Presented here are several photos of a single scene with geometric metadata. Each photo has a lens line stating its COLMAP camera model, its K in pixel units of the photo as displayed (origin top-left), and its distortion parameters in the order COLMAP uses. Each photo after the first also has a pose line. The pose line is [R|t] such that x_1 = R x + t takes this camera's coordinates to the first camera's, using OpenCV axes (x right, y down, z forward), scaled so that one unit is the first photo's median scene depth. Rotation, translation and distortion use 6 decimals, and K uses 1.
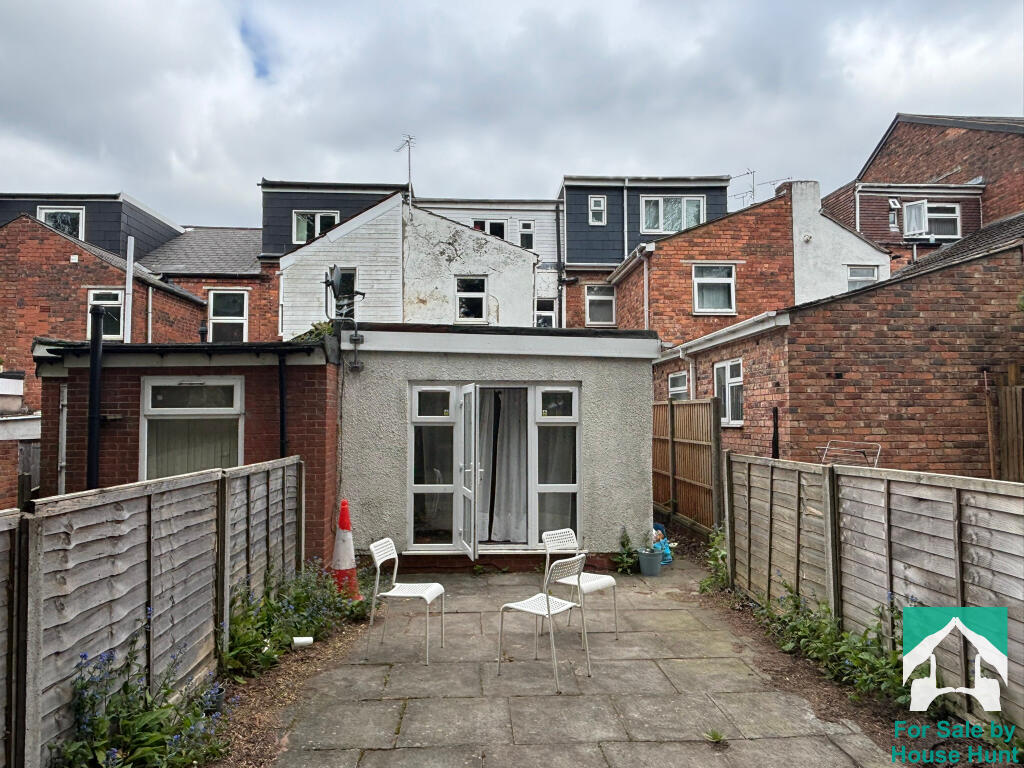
lens RADIAL K [[658.1, 0, 511.5], [0, 658.1, 386.5], [0, 0, 1]] dist [-0.000176, 0.000015]
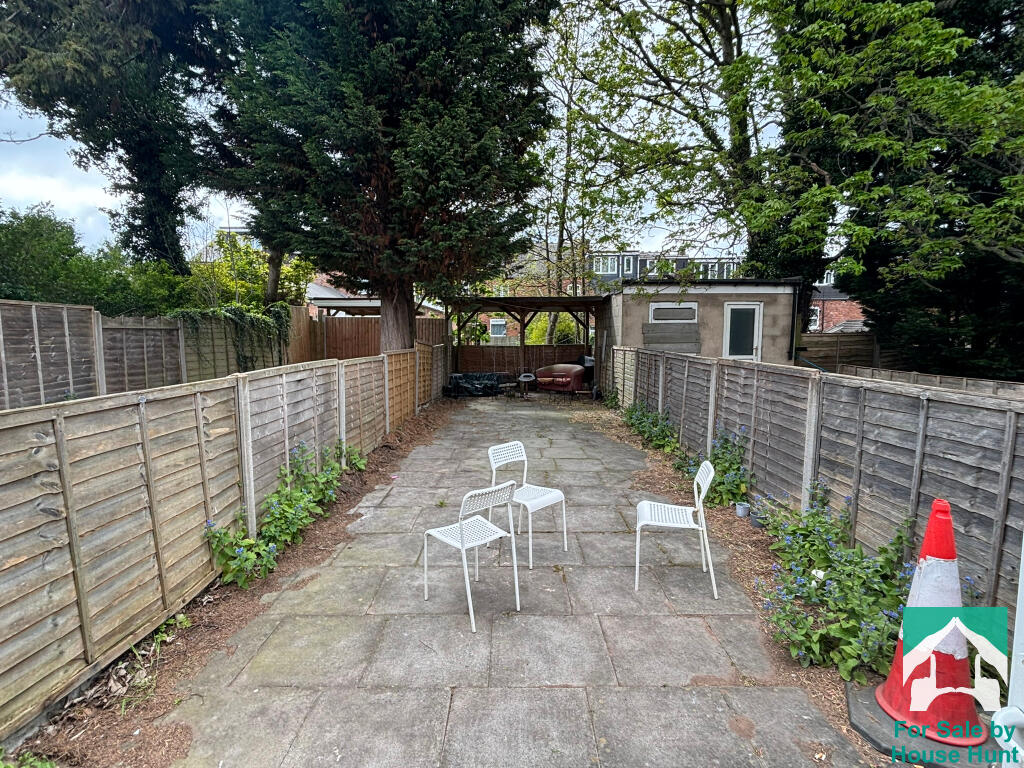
lens RADIAL K [[476.9, 0, 510.8], [0, 476.9, 385.2], [0, 0, 1]] dist [0.000178, 0.000007]
pose [[-0.997347, 0.010551, 0.072028, 0.012992], [0.014566, 0.998355, 0.055449, 0.102138], [-0.071324, 0.056352, -0.995860, 1.737220]]
